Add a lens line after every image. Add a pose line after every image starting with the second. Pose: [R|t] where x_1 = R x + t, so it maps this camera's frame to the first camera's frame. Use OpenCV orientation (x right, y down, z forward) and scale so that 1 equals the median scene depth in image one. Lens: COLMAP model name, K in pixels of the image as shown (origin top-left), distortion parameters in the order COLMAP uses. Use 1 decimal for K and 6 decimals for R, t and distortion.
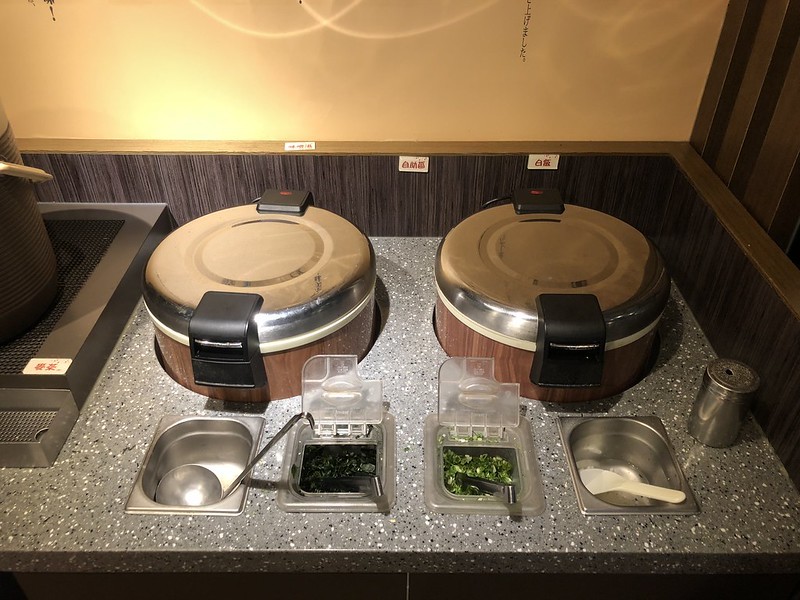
lens RADIAL K [[660.2, 0, 399.3], [0, 660.2, 300.4], [0, 0, 1]] dist [0.047790, -0.018546]
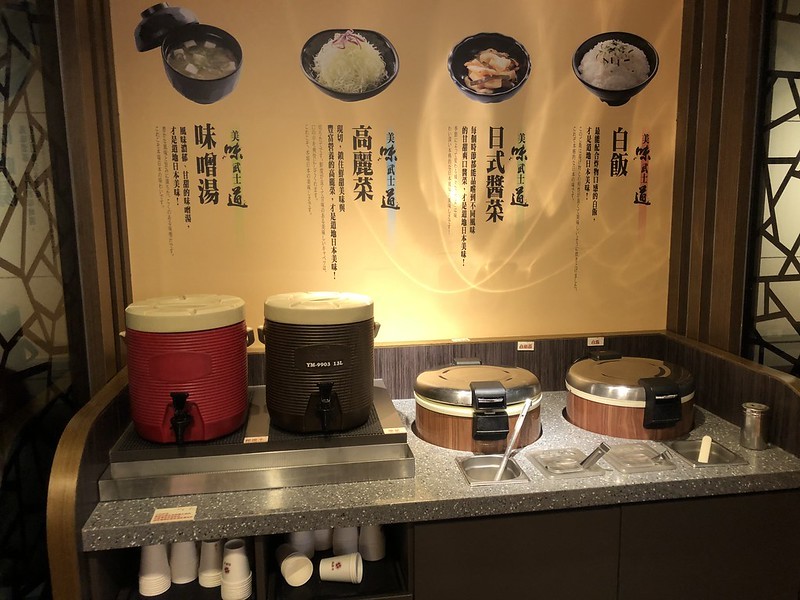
lens RADIAL K [[660.2, 0, 400.6], [0, 660.2, 298.6], [0, 0, 1]] dist [0.047790, -0.018546]
pose [[0.983578, -0.033321, 0.177383, -0.618000], [0.114041, 0.876499, -0.467701, 0.470814], [-0.139892, 0.480249, 0.865905, -0.537698]]
